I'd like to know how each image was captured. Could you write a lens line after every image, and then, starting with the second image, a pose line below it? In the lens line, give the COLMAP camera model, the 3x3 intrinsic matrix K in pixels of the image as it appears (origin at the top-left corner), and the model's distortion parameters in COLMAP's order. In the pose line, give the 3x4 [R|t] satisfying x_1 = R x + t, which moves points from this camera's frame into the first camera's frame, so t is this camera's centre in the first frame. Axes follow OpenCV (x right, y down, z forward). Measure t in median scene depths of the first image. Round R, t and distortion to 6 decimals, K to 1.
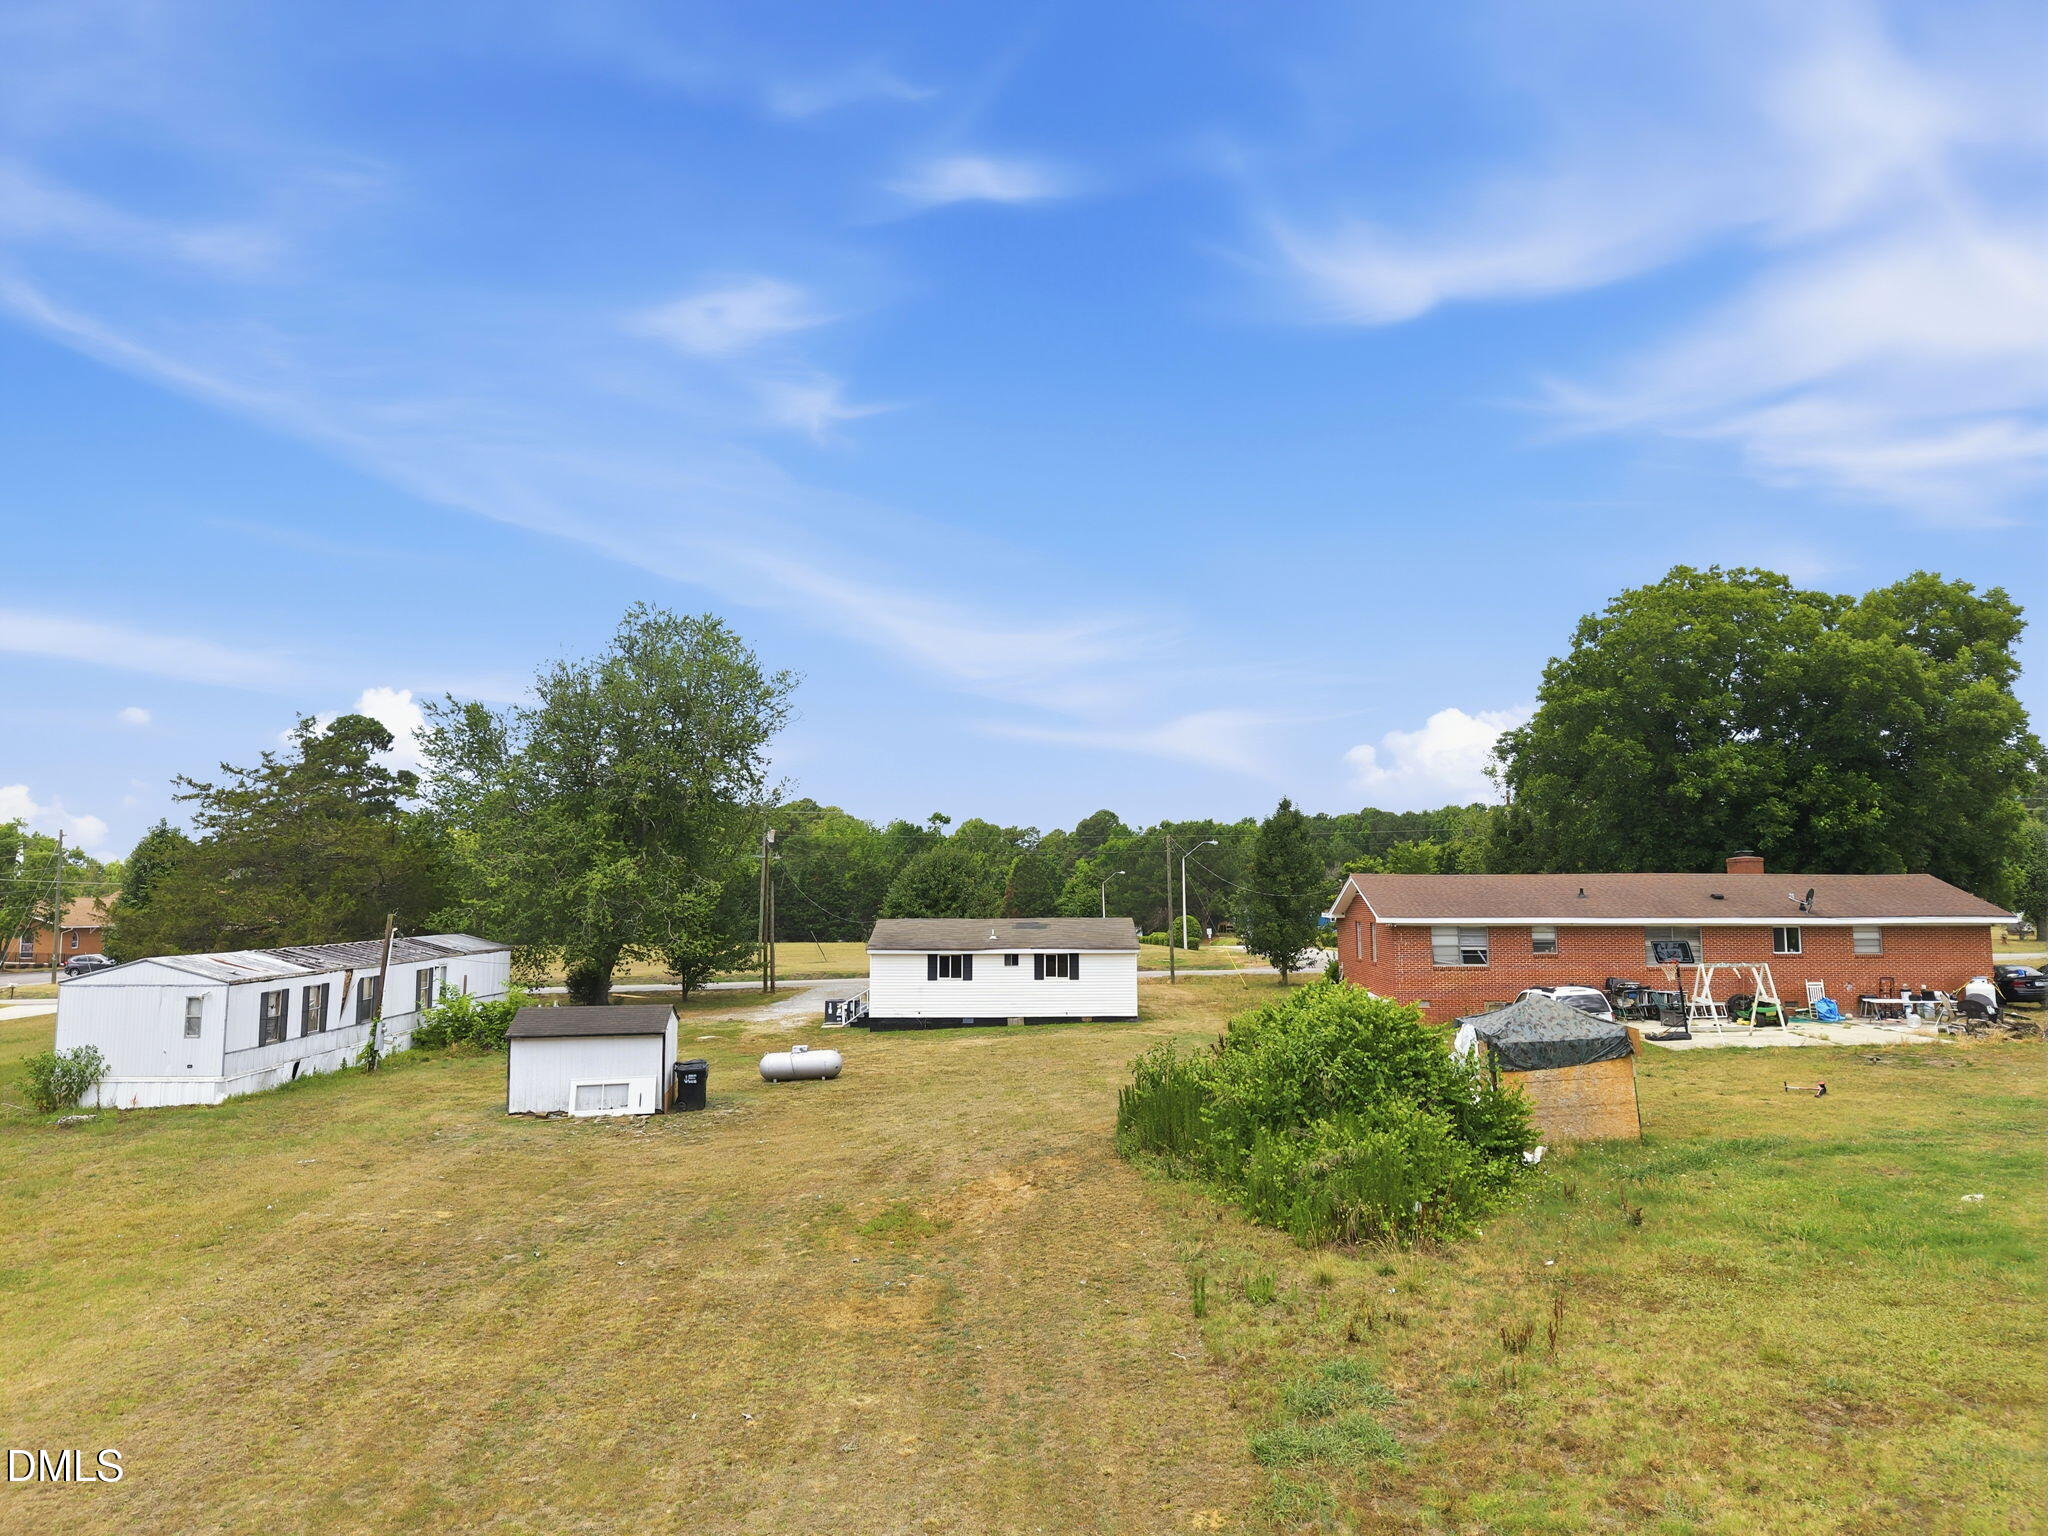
lens RADIAL K [[1339.0, 0, 1065.1], [0, 1339.0, 763.9], [0, 0, 1]] dist [0.108821, -0.041531]
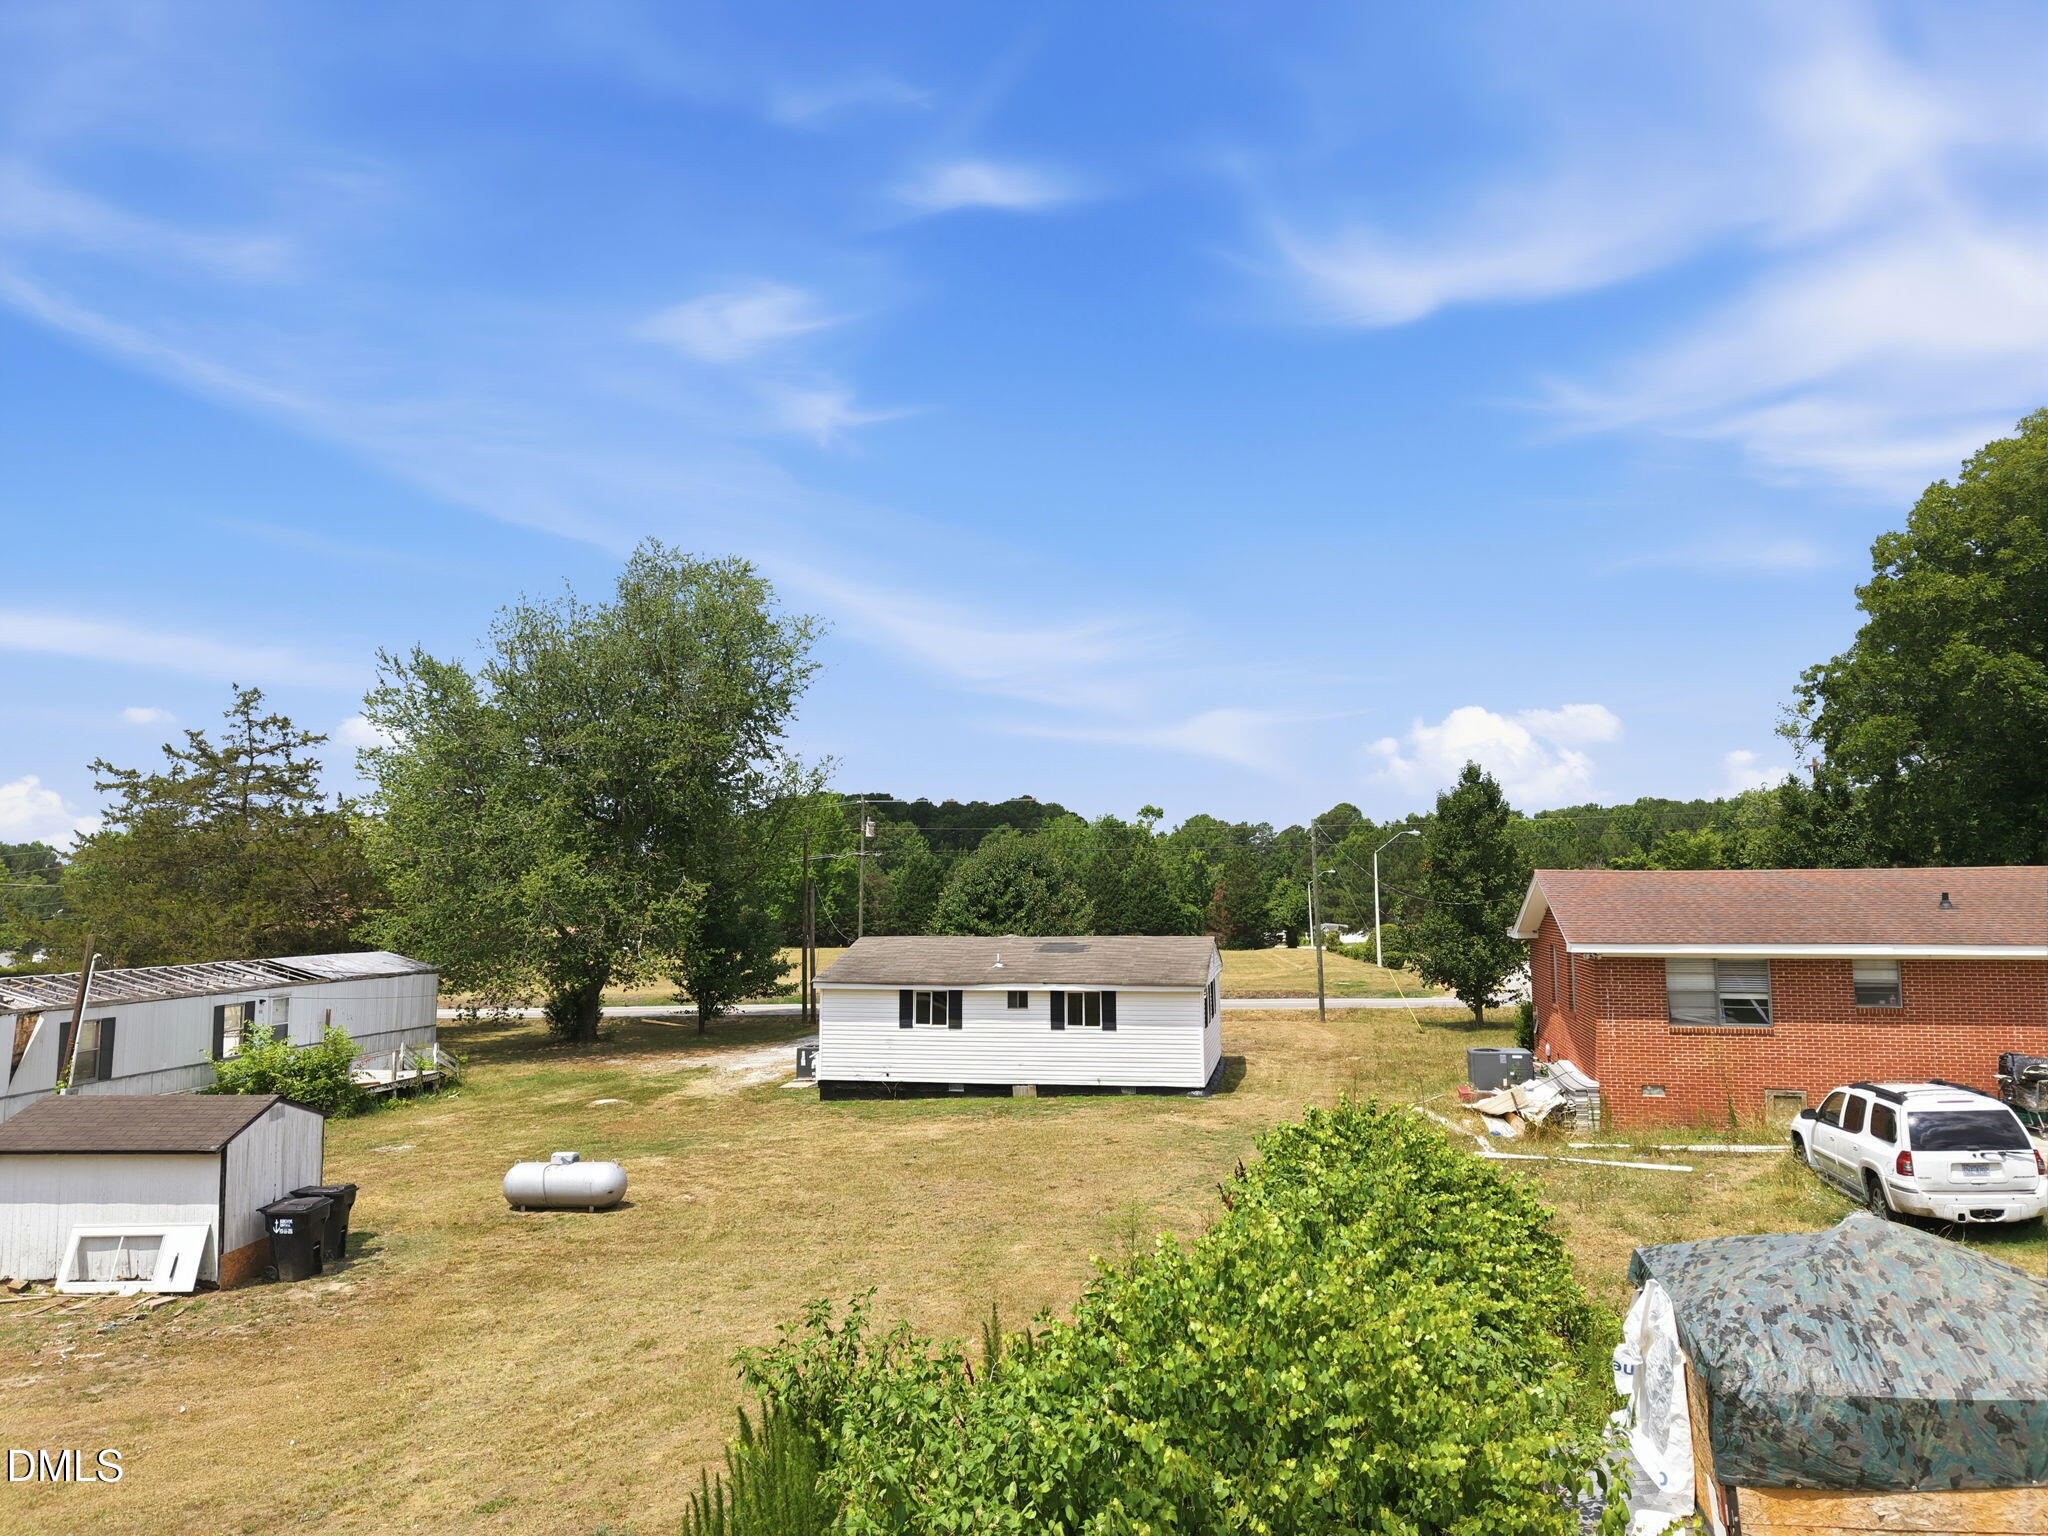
lens RADIAL K [[1398.9, 0, 1024.0], [0, 1398.9, 768.0], [0, 0, 1]] dist [0.041425, -0.032009]
pose [[0.980457, -0.020678, -0.195643, 0.104668], [0.022010, 0.999747, 0.004635, 0.025181], [0.195498, -0.008851, 0.980664, 0.304463]]
